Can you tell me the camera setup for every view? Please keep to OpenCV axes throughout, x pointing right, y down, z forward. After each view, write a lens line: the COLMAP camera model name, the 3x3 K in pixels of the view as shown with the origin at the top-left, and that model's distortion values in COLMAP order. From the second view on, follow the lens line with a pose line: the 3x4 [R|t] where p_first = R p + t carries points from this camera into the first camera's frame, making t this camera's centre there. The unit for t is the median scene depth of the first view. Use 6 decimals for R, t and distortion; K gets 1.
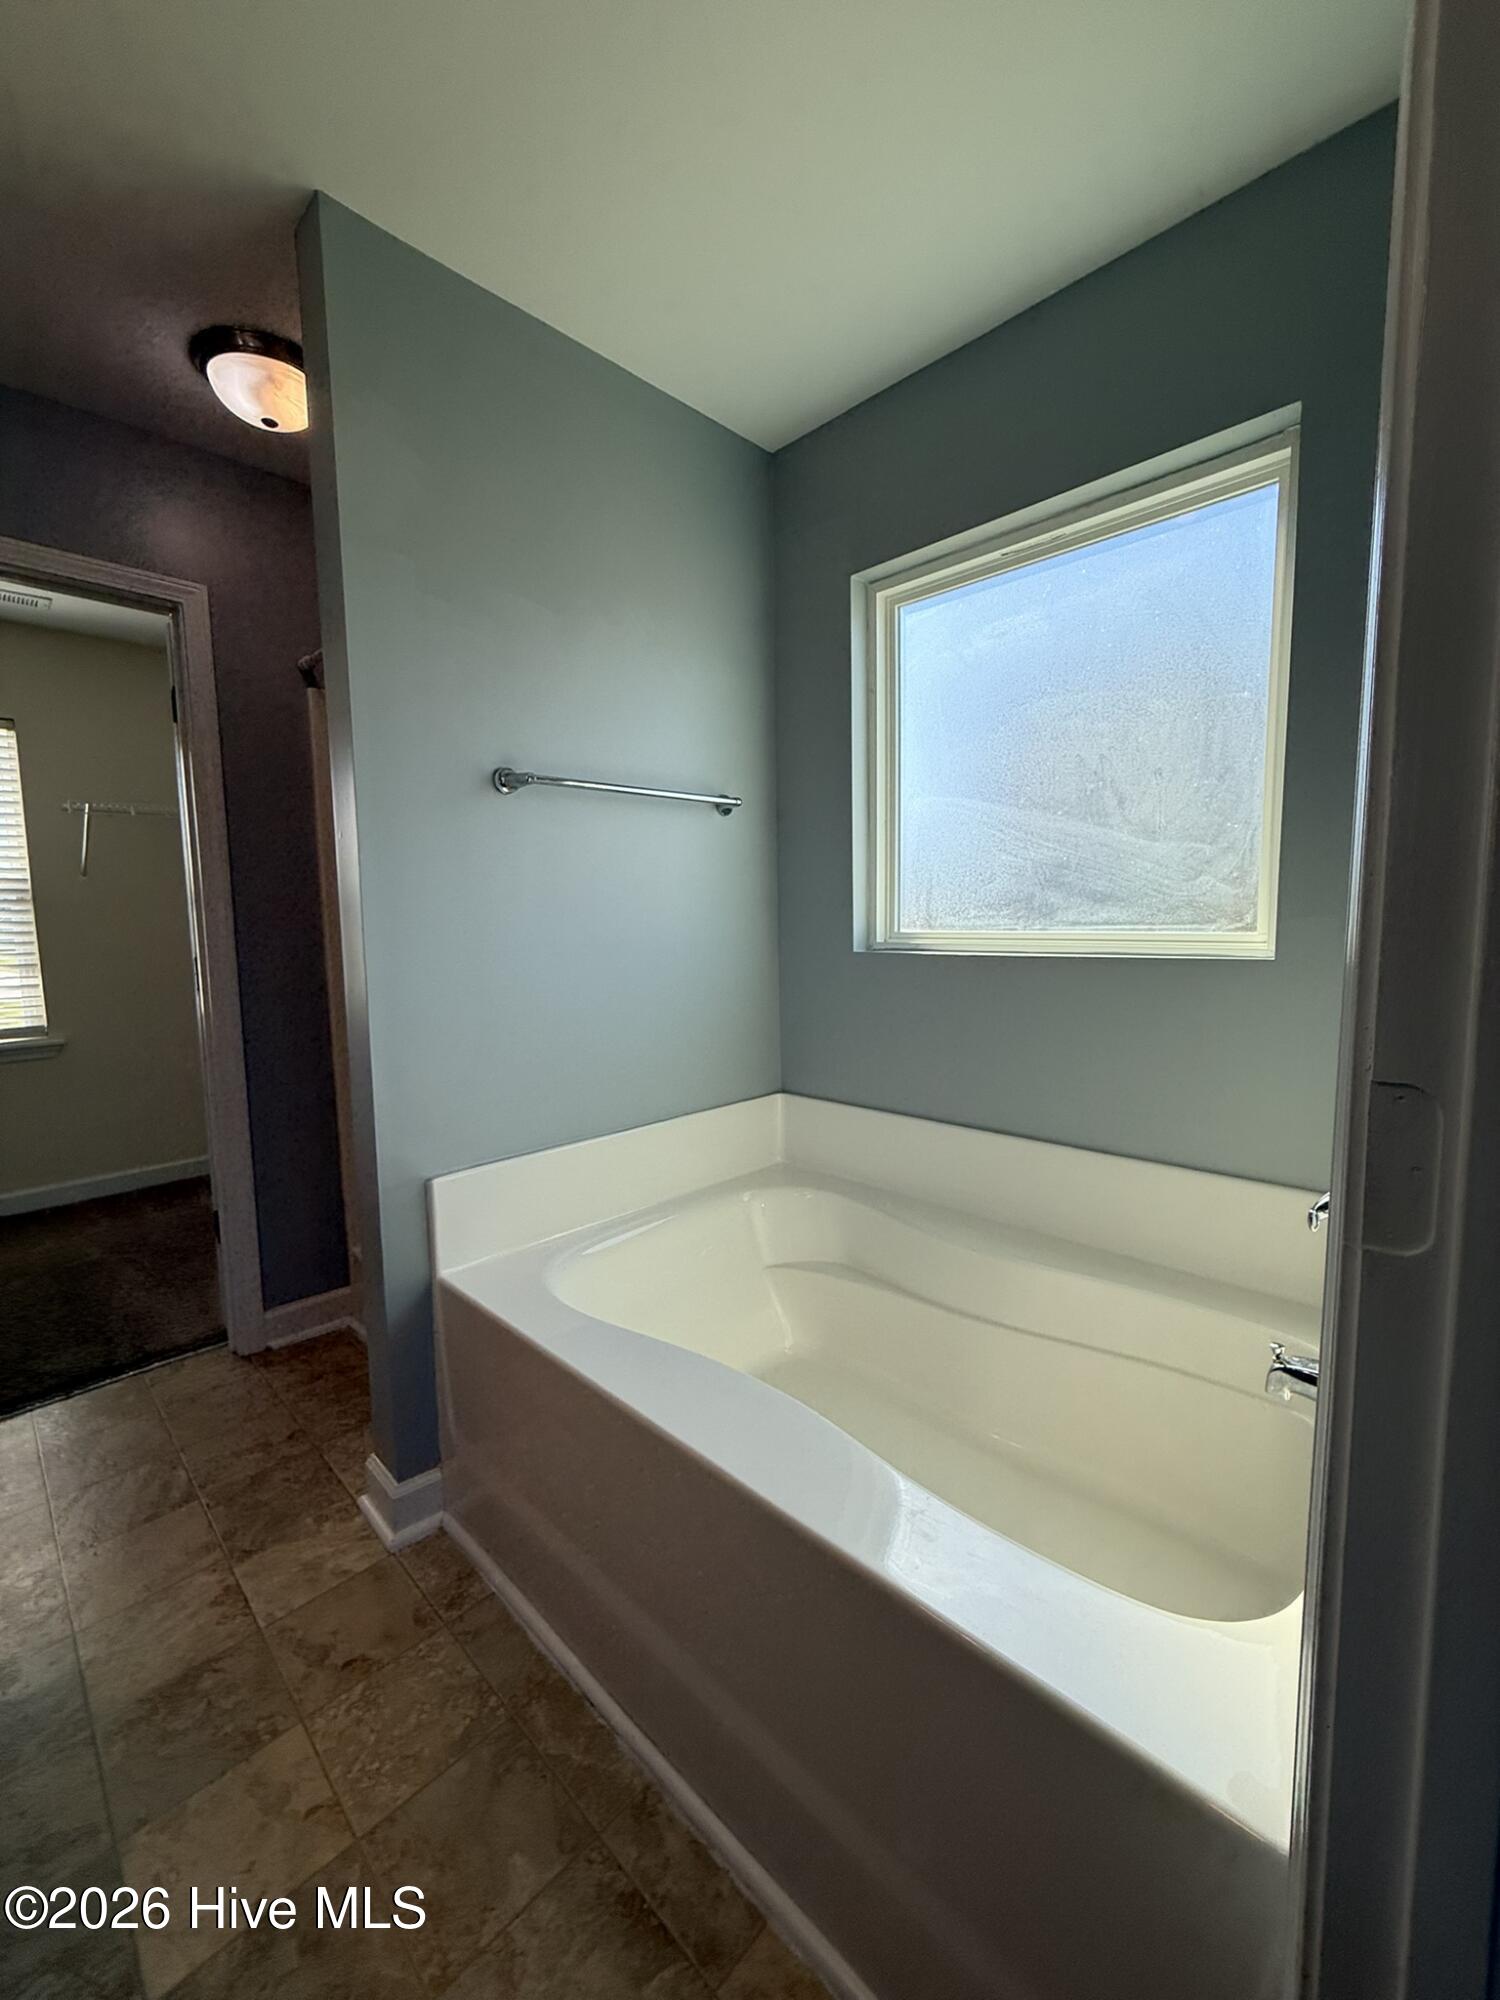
lens RADIAL K [[788.6, 0, 750.0], [0, 788.6, 1000.0], [0, 0, 1]] dist [-0.001798, -0.000392]
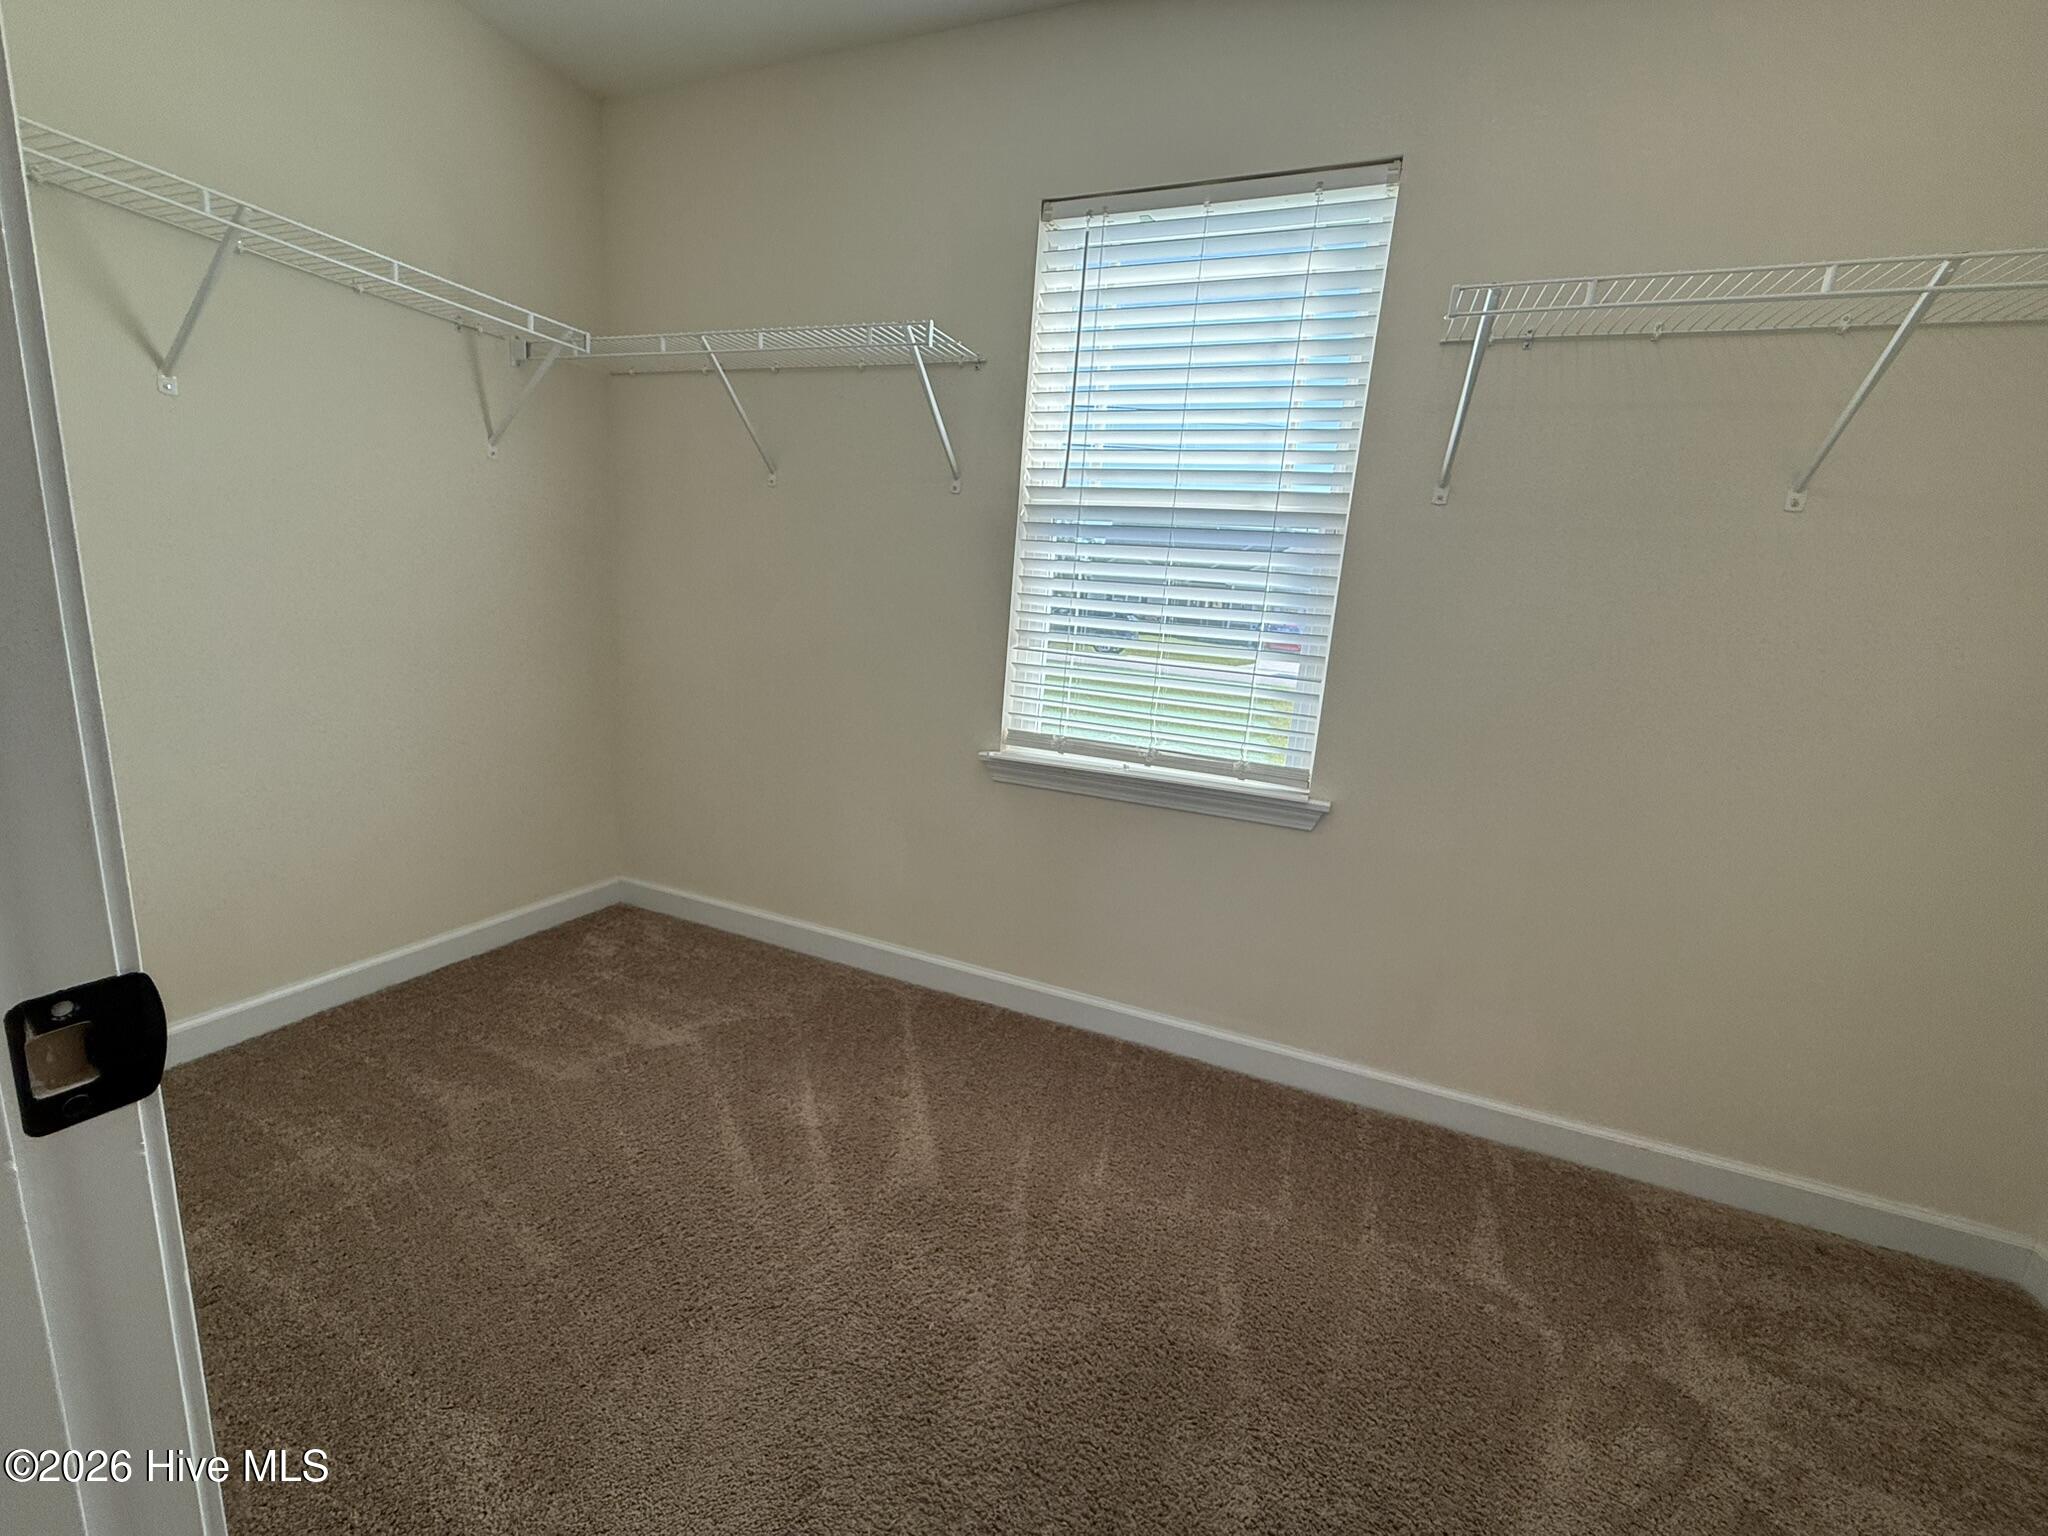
lens RADIAL K [[822.9, 0, 1017.1], [0, 822.9, 770.5], [0, 0, 1]] dist [-0.001047, -0.000016]
pose [[0.372243, 0.224485, -0.900578, -0.987004], [-0.174681, 0.969914, 0.169566, -0.063000], [0.911549, 0.094194, 0.400258, 1.264664]]
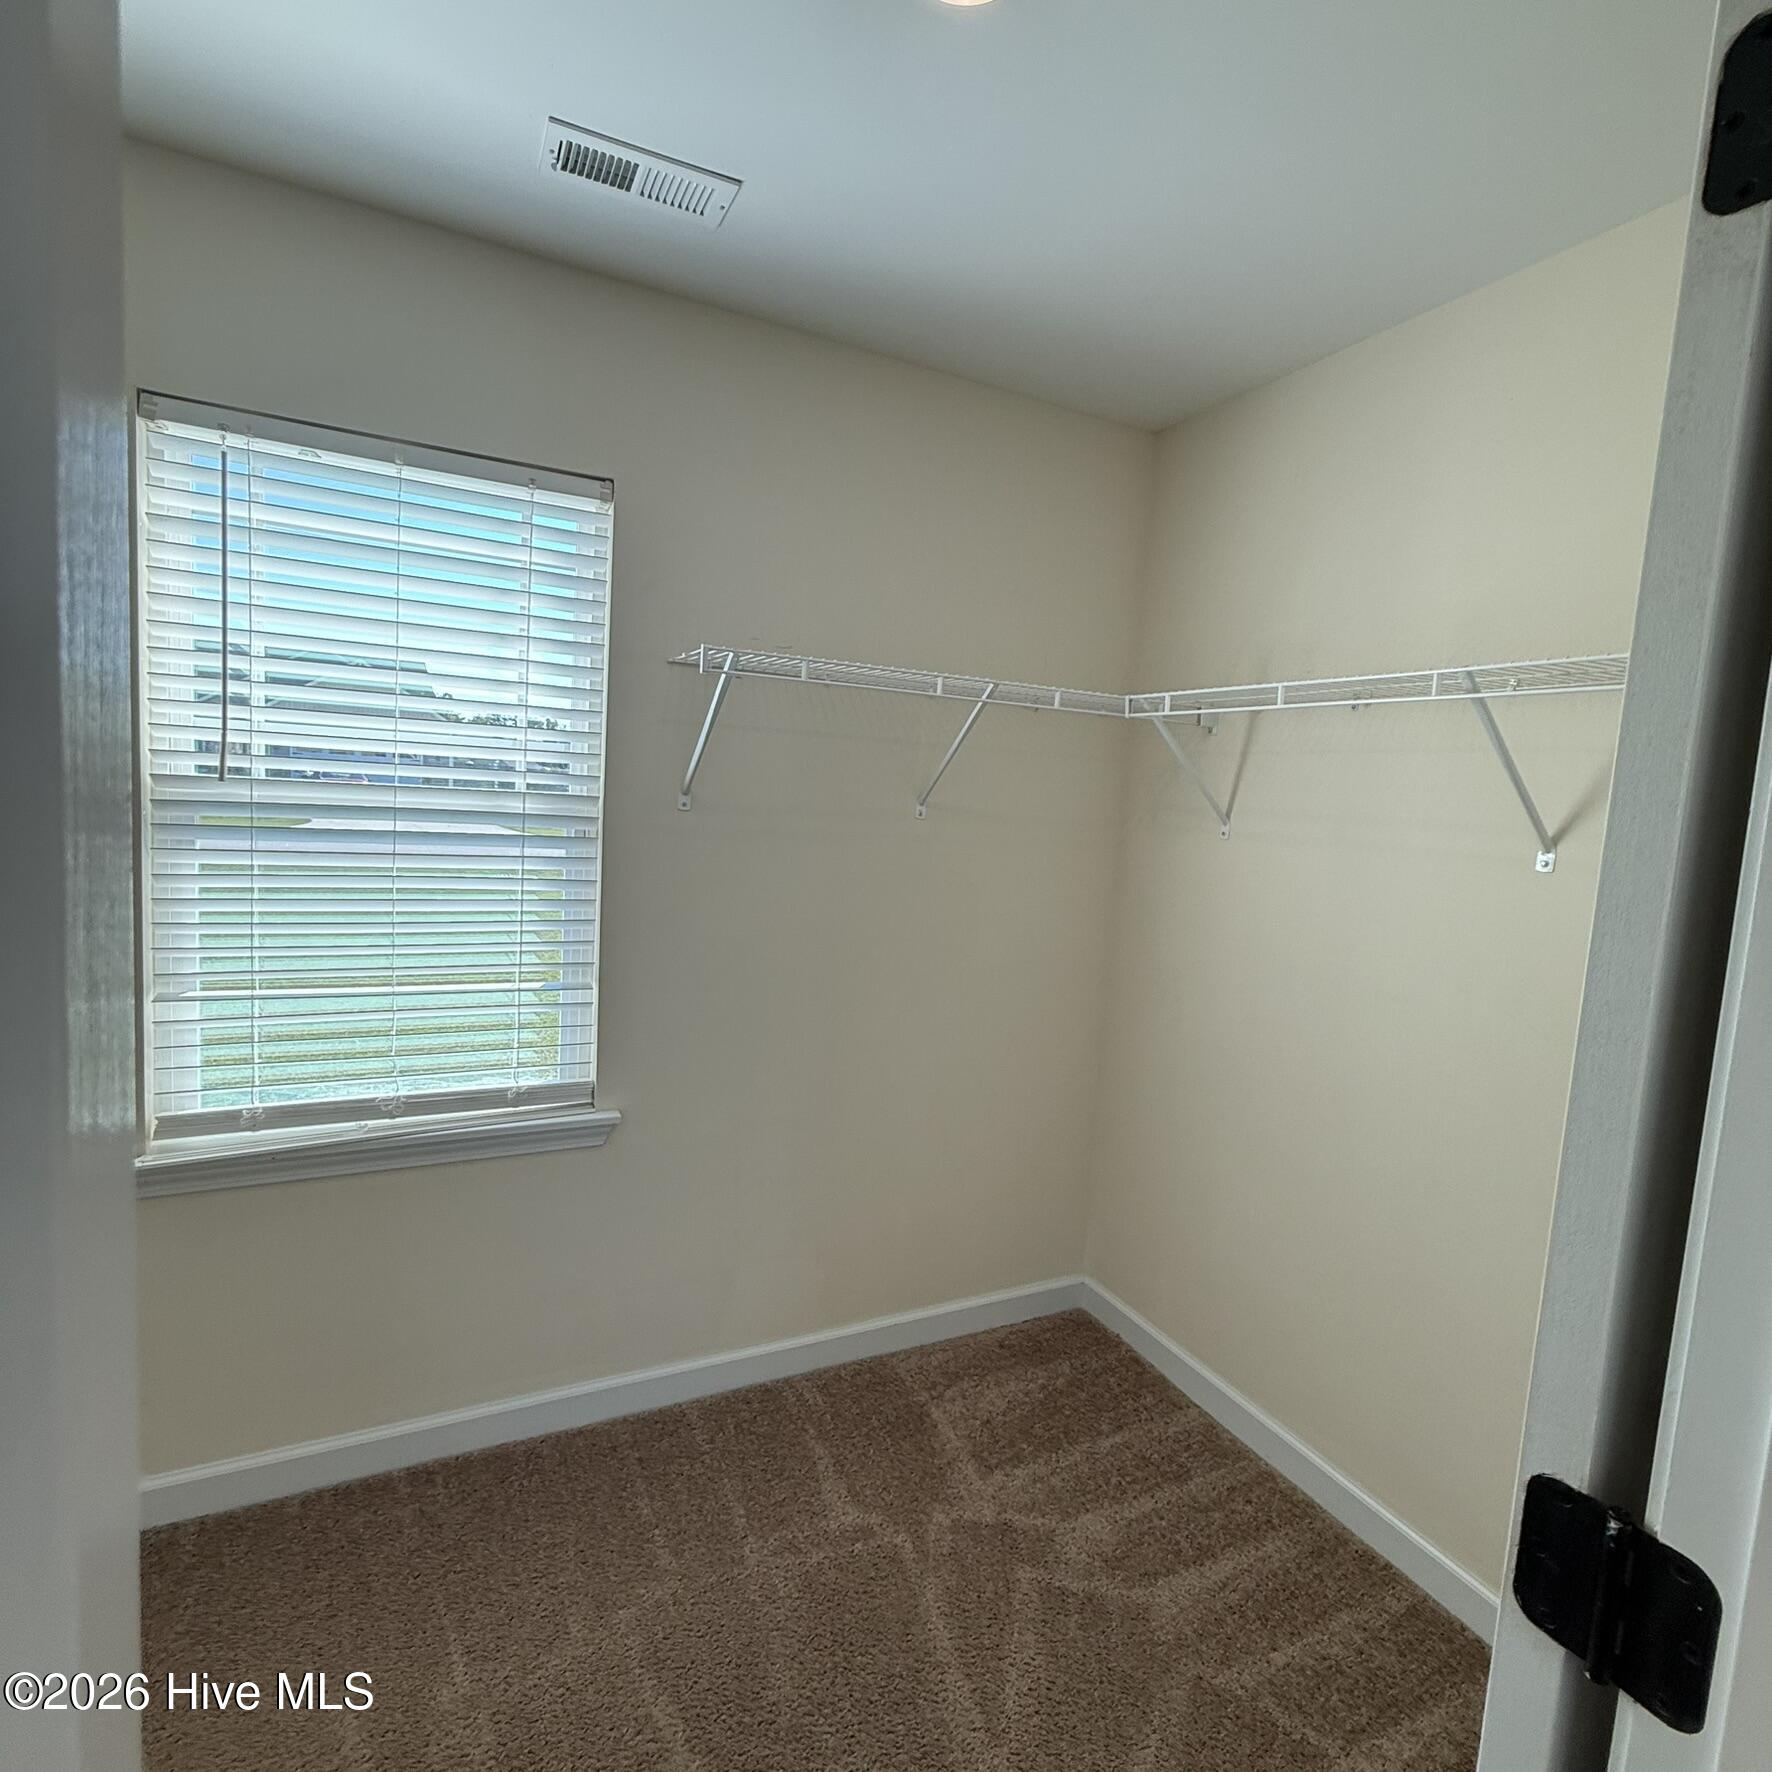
lens RADIAL K [[938.3, 0, 894.0], [0, 938.3, 883.1], [0, 0, 1]] dist [0.002771, -0.000624]
pose [[0.941189, 0.101718, -0.322205, -1.139363], [-0.107042, 0.994254, 0.001200, -0.253835], [0.320475, 0.033361, 0.946669, 1.037948]]
